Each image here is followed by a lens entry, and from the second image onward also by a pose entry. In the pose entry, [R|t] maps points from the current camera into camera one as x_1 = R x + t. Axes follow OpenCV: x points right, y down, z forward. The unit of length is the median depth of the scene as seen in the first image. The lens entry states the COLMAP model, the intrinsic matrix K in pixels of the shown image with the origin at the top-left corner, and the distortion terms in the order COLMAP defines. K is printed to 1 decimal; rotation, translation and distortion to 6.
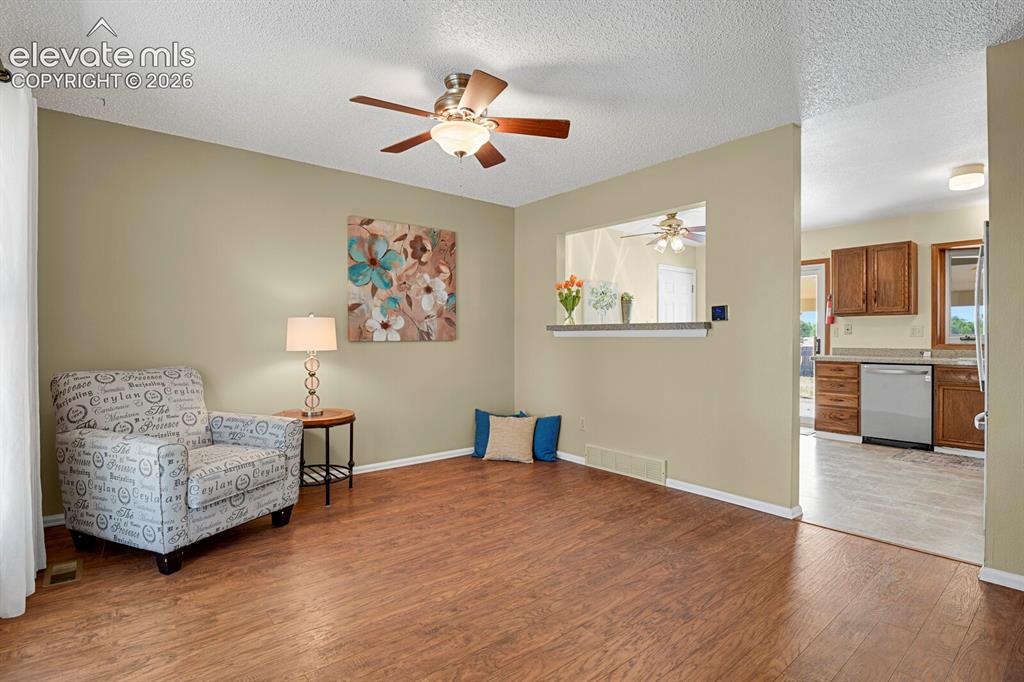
lens RADIAL K [[498.9, 0, 520.0], [0, 498.9, 341.9], [0, 0, 1]] dist [-0.021818, -0.007017]
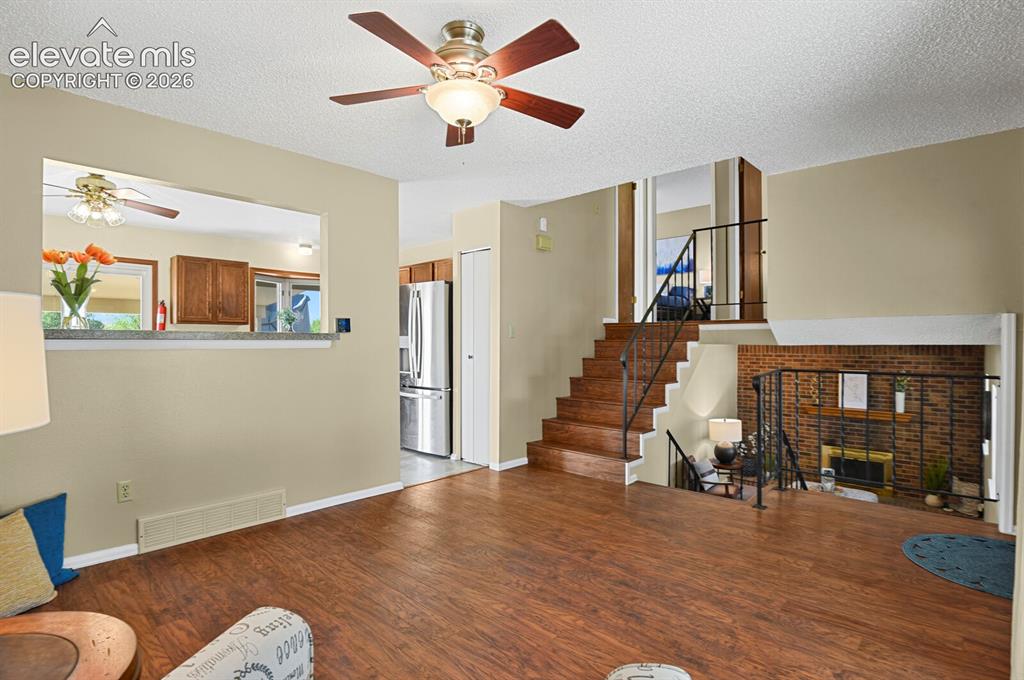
lens RADIAL K [[498.9, 0, 520.0], [0, 498.9, 340.9], [0, 0, 1]] dist [-0.021818, -0.007017]
pose [[-0.130882, 0.000226, 0.991398, -0.543922], [0.006635, 0.999978, 0.000648, -0.017945], [-0.991376, 0.006662, -0.130881, 0.605387]]
